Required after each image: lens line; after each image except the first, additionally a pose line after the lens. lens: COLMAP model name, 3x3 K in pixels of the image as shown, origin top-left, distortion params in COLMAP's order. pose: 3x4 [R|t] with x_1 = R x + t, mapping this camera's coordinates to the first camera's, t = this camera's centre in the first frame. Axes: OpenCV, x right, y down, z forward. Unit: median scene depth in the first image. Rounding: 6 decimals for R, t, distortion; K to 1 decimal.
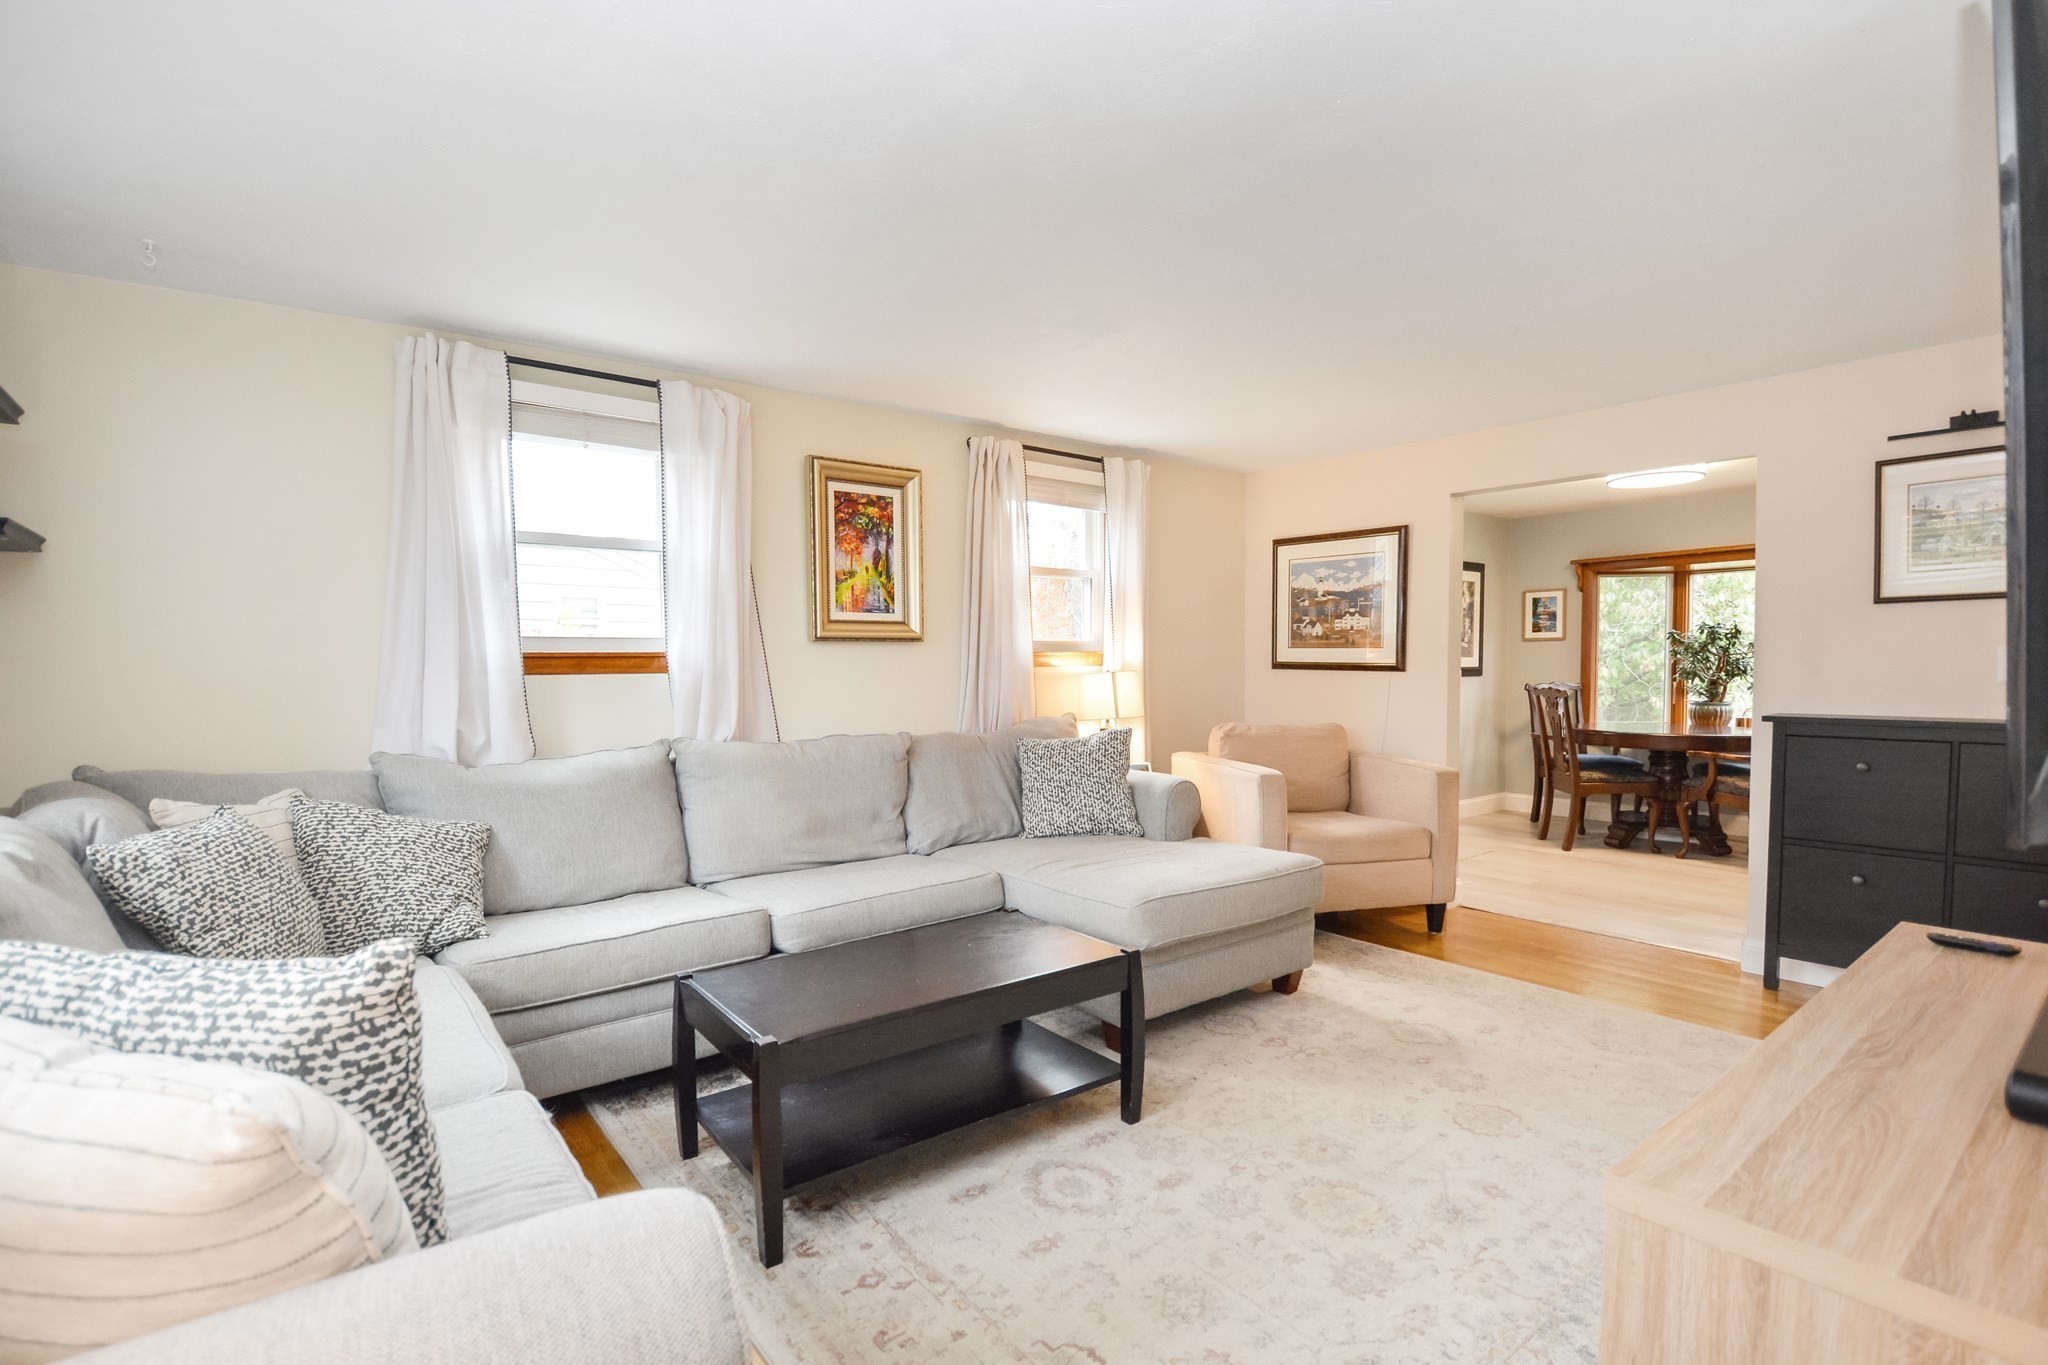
lens RADIAL K [[978.6, 0, 1018.4], [0, 978.6, 695.0], [0, 0, 1]] dist [-0.000784, -0.015648]
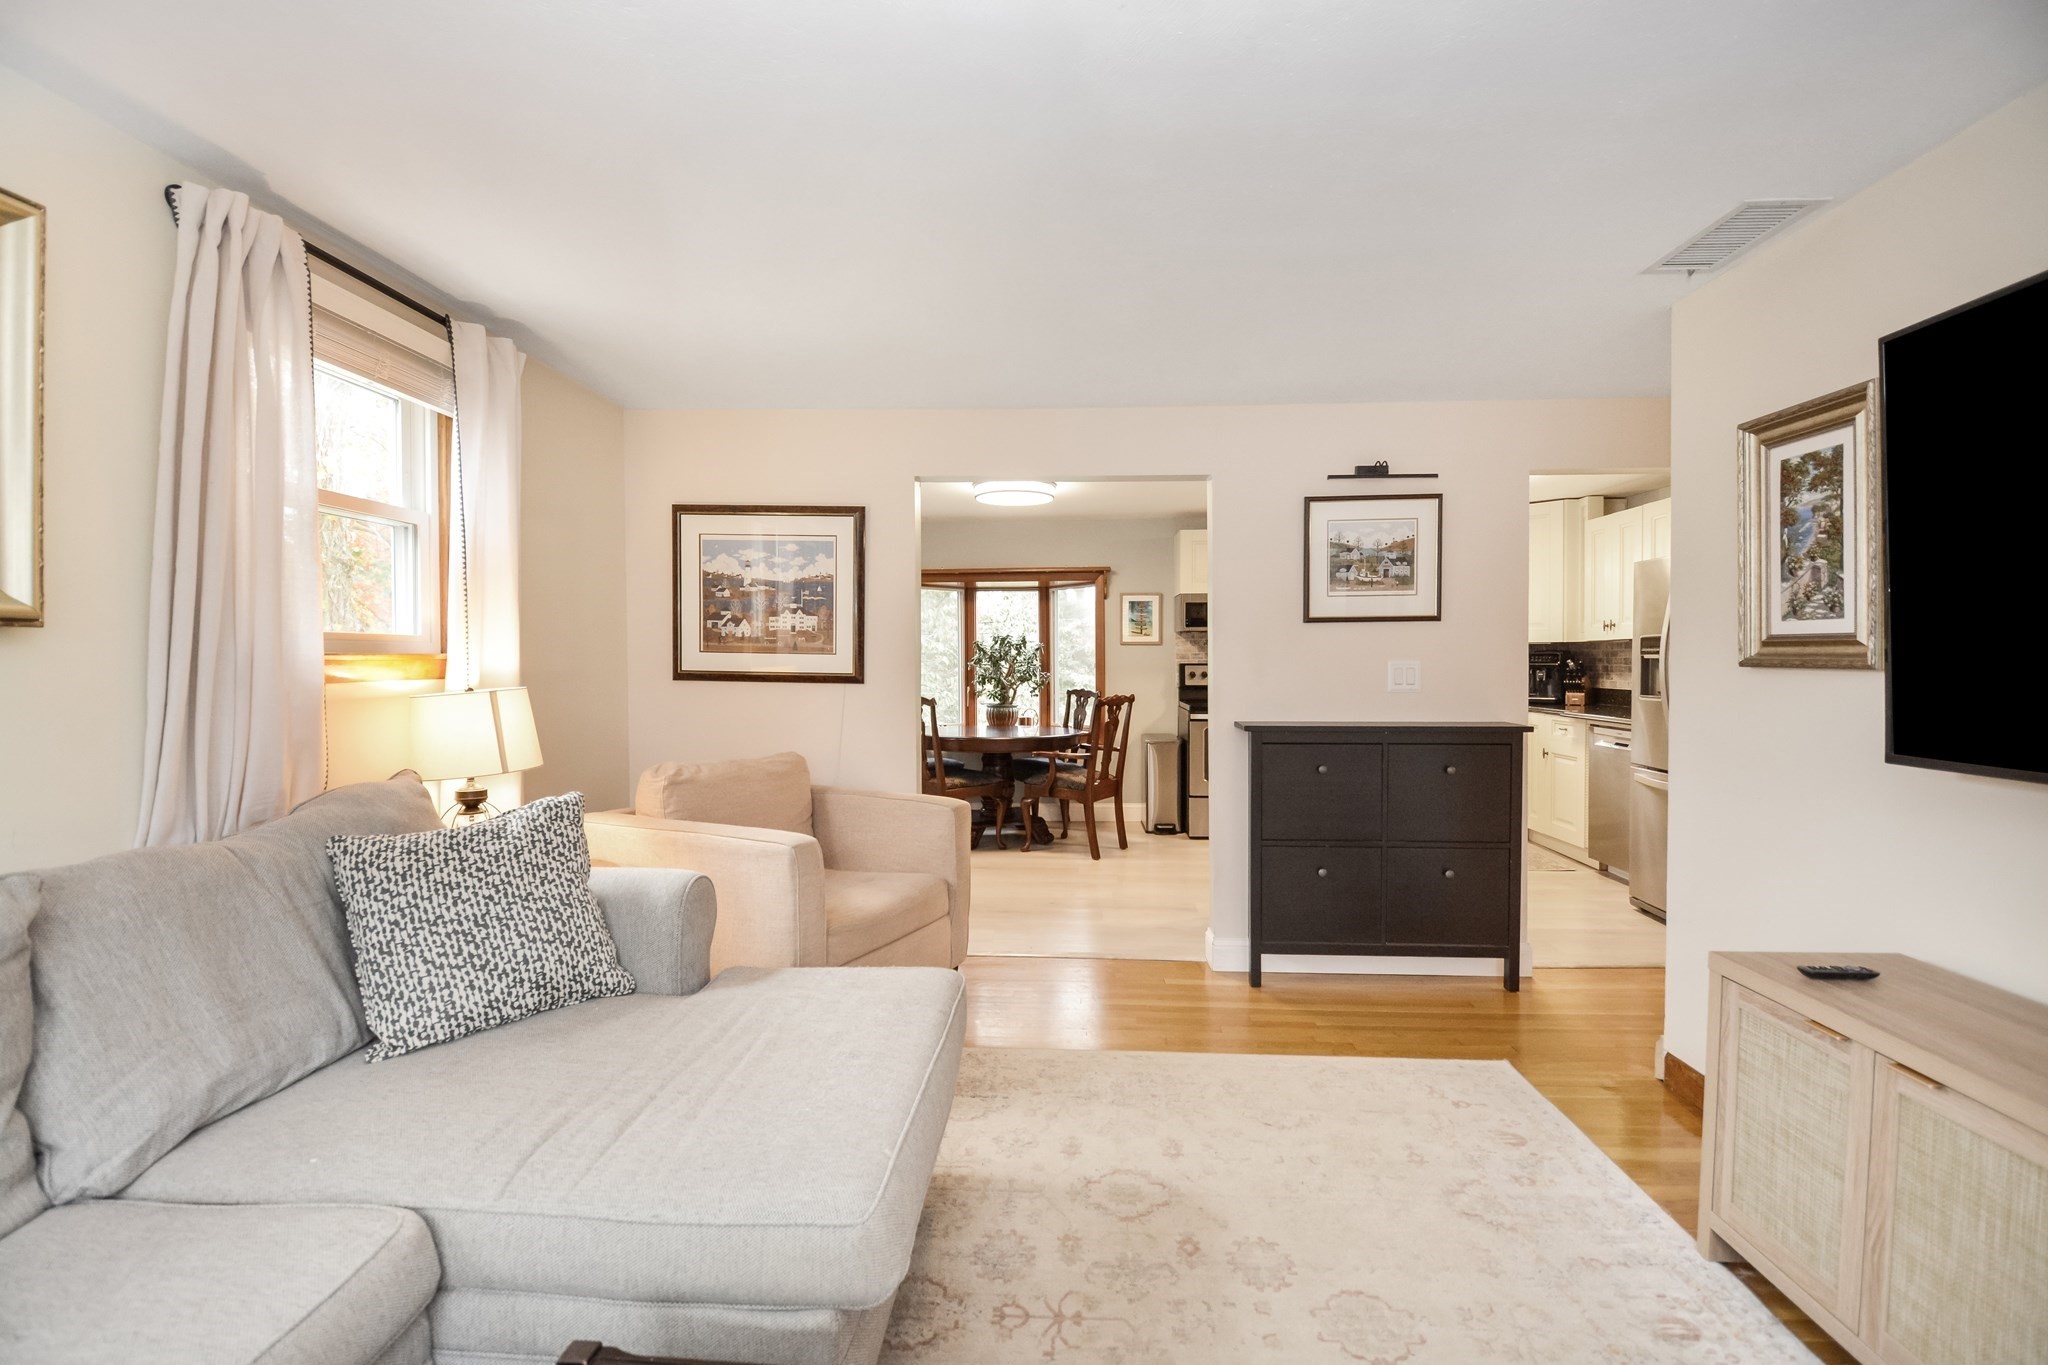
lens RADIAL K [[909.1, 0, 1036.8], [0, 909.1, 678.9], [0, 0, 1]] dist [-0.022916, -0.004459]
pose [[0.647774, -0.008161, 0.761789, -0.106841], [0.020921, 0.999756, -0.007079, -0.022742], [-0.761545, 0.020523, 0.647787, 0.463294]]
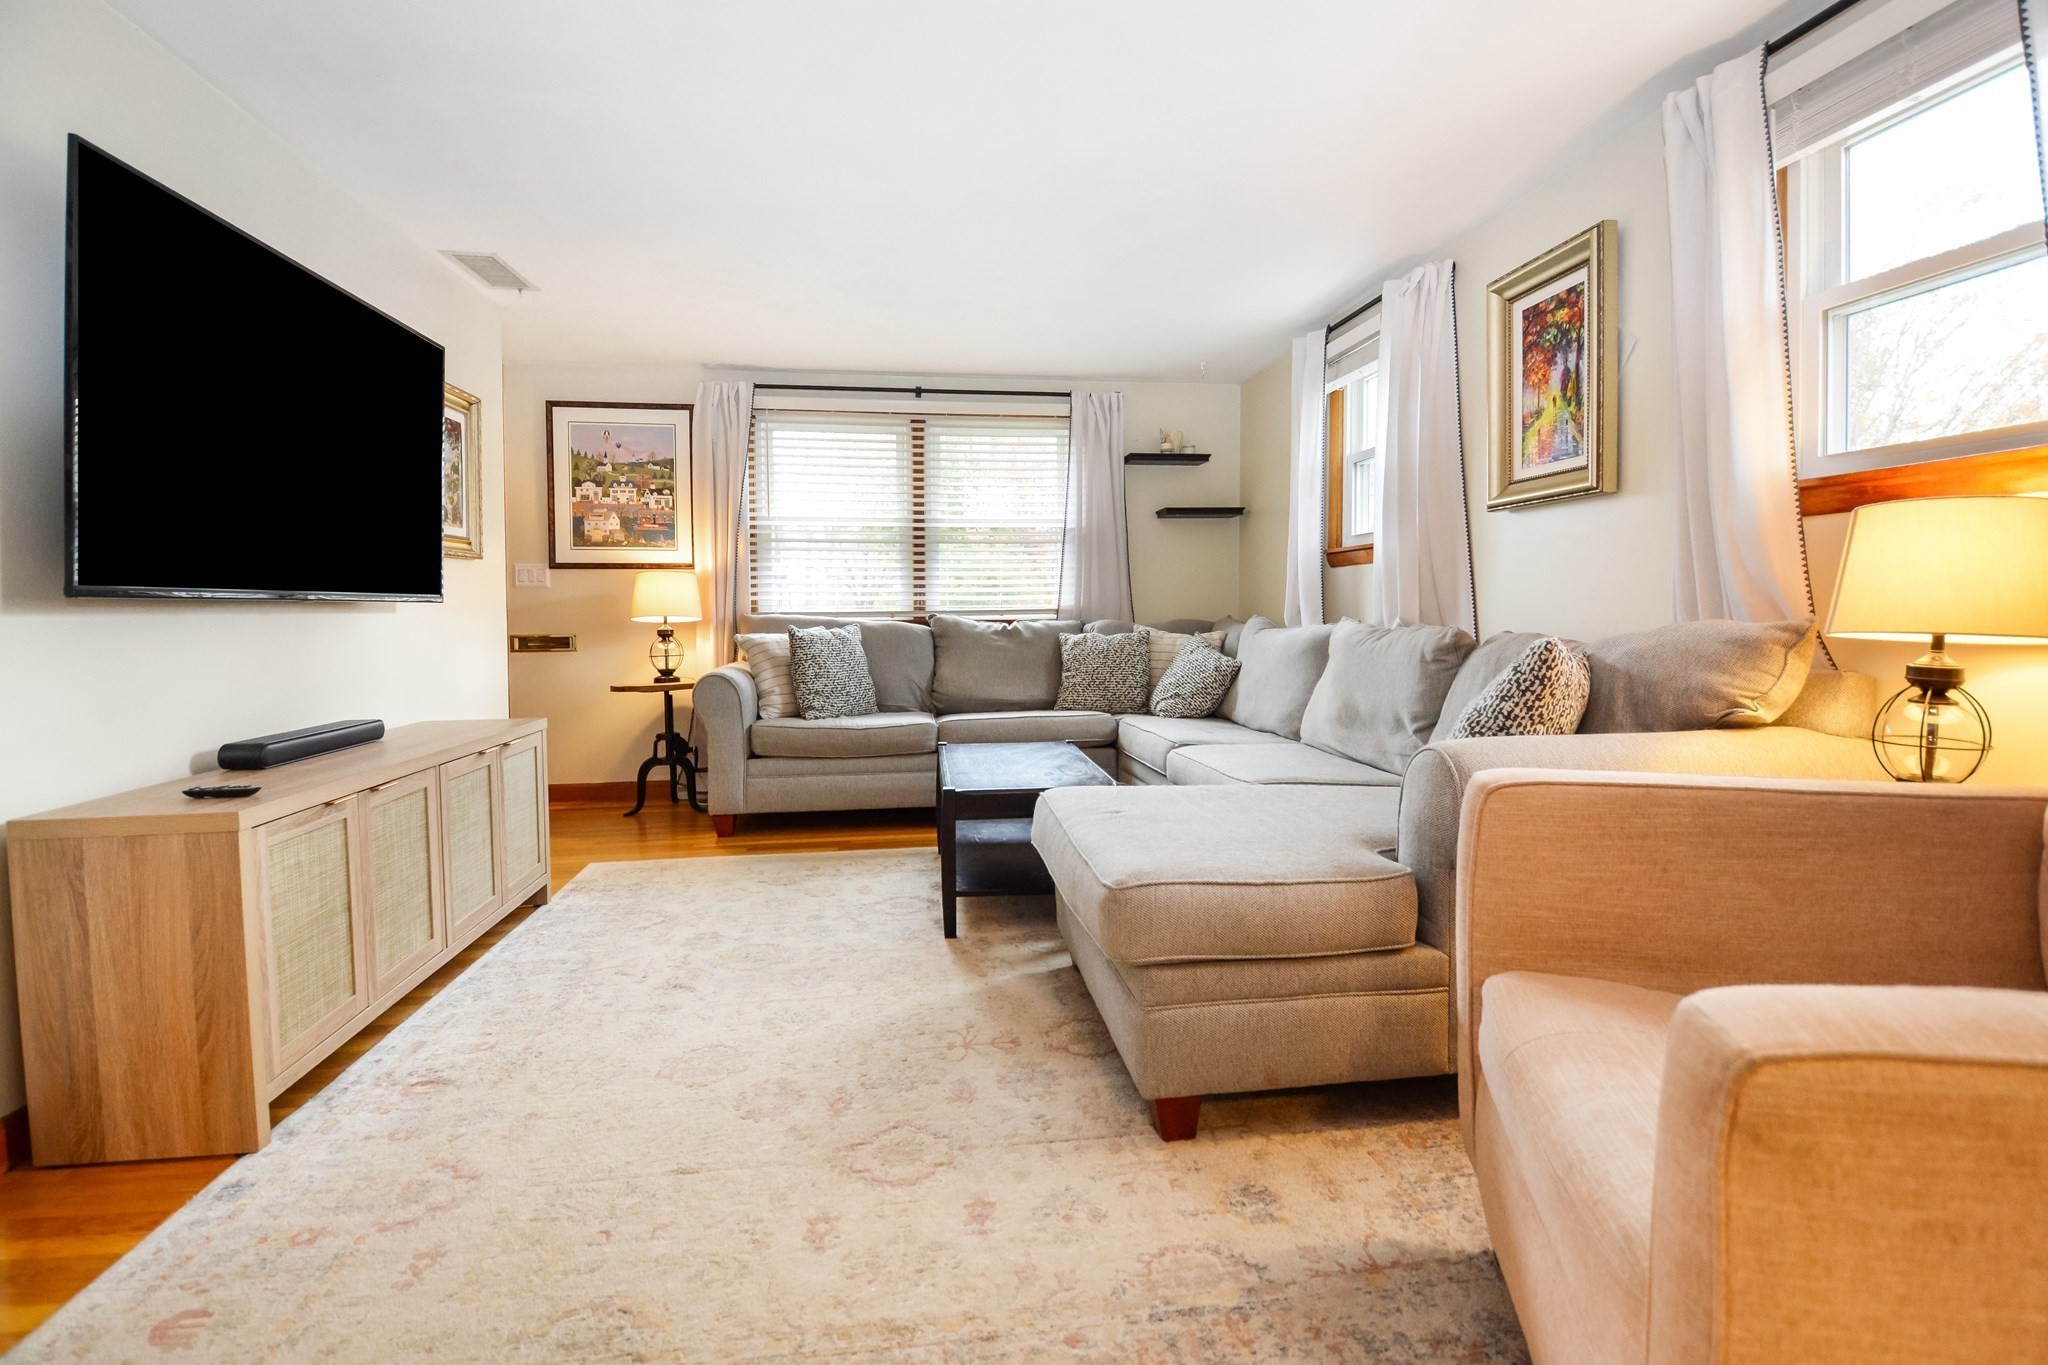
lens RADIAL K [[978.6, 0, 1030.3], [0, 978.6, 627.6], [0, 0, 1]] dist [-0.000784, -0.015648]
pose [[-0.502505, 0.027195, -0.864147, 0.644689], [-0.015456, 0.999063, 0.040428, 0.013359], [0.864436, 0.033672, -0.501613, 1.015561]]
